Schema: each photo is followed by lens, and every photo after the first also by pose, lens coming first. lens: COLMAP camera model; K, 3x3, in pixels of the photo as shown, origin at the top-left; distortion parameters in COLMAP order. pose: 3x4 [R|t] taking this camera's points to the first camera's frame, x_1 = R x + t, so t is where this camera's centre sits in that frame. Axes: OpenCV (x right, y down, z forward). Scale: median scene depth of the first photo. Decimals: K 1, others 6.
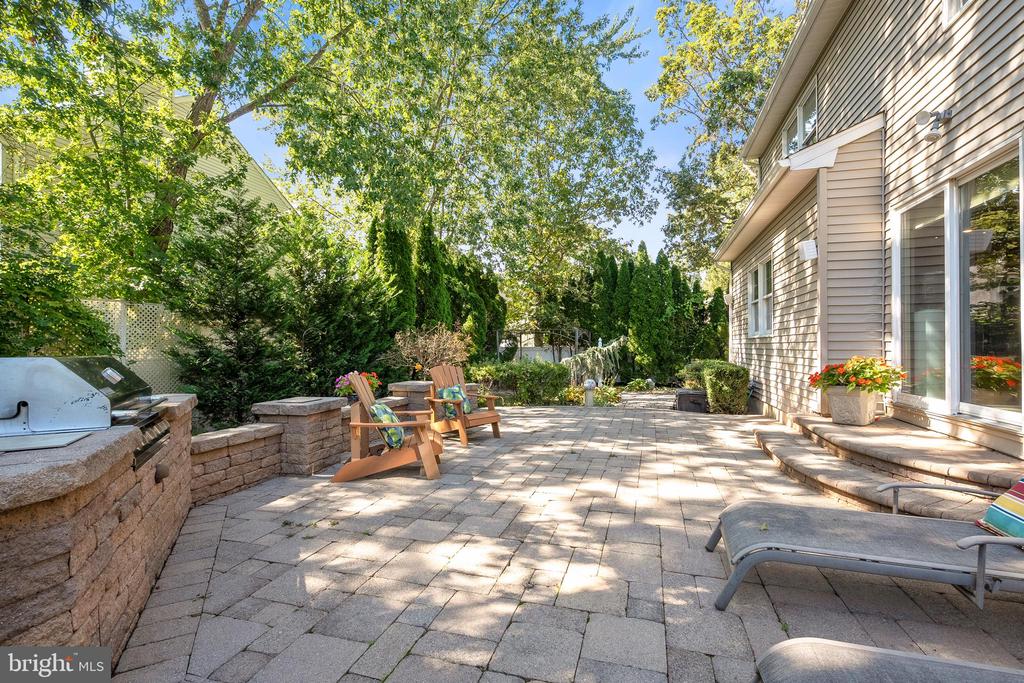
lens RADIAL K [[461.2, 0, 512.0], [0, 461.2, 341.5], [0, 0, 1]] dist [-0.001113, 0.000060]
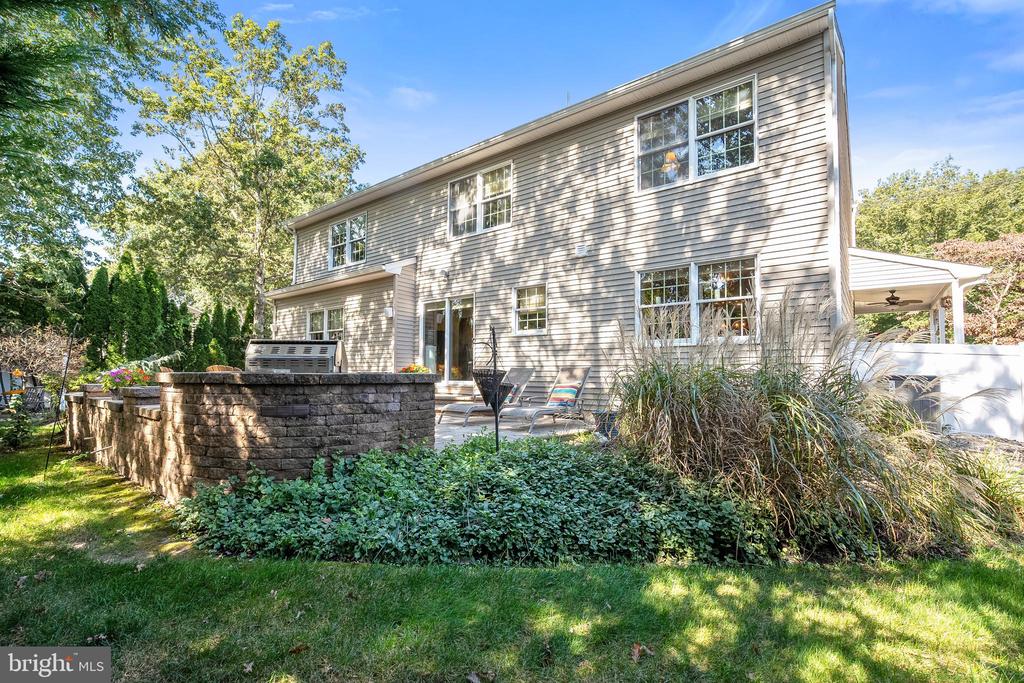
lens RADIAL K [[461.2, 0, 512.0], [0, 461.2, 341.5], [0, 0, 1]] dist [-0.001113, 0.000060]
pose [[0.353768, 0.062915, 0.933215, -1.114688], [-0.009645, 0.997927, -0.063622, 0.055552], [-0.935283, 0.013506, 0.353642, -0.228133]]
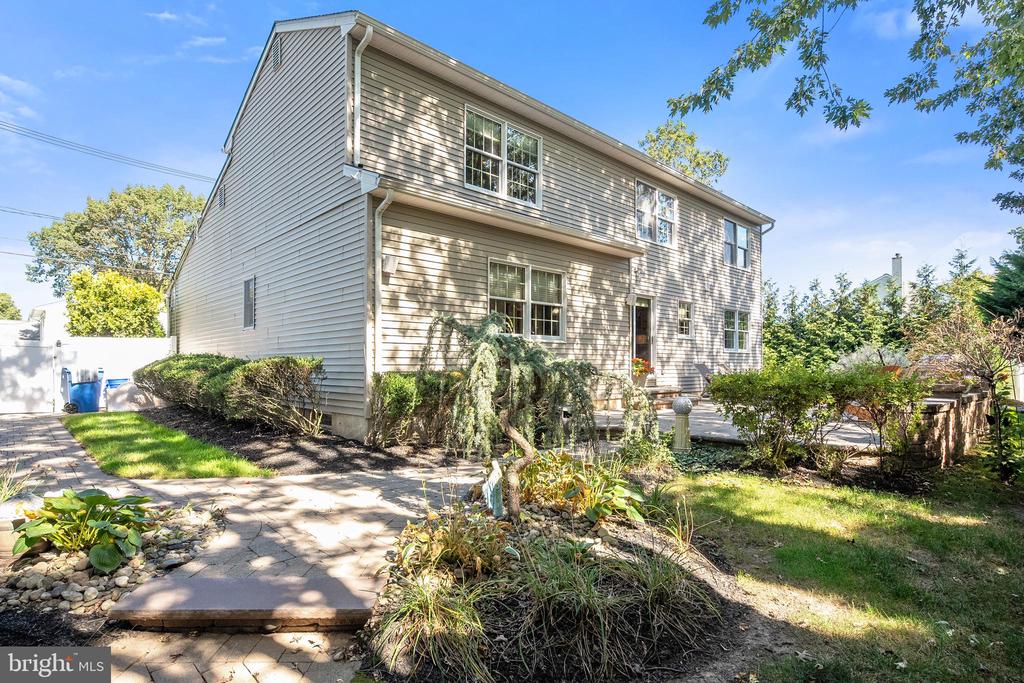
lens RADIAL K [[527.4, 0, 510.4], [0, 527.4, 362.0], [0, 0, 1]] dist [-0.000402, 0.000000]
pose [[-0.869104, 0.003625, 0.494615, 0.028207], [-0.004447, 0.999875, -0.015143, 0.082748], [-0.494609, -0.015361, -0.868980, 3.204574]]
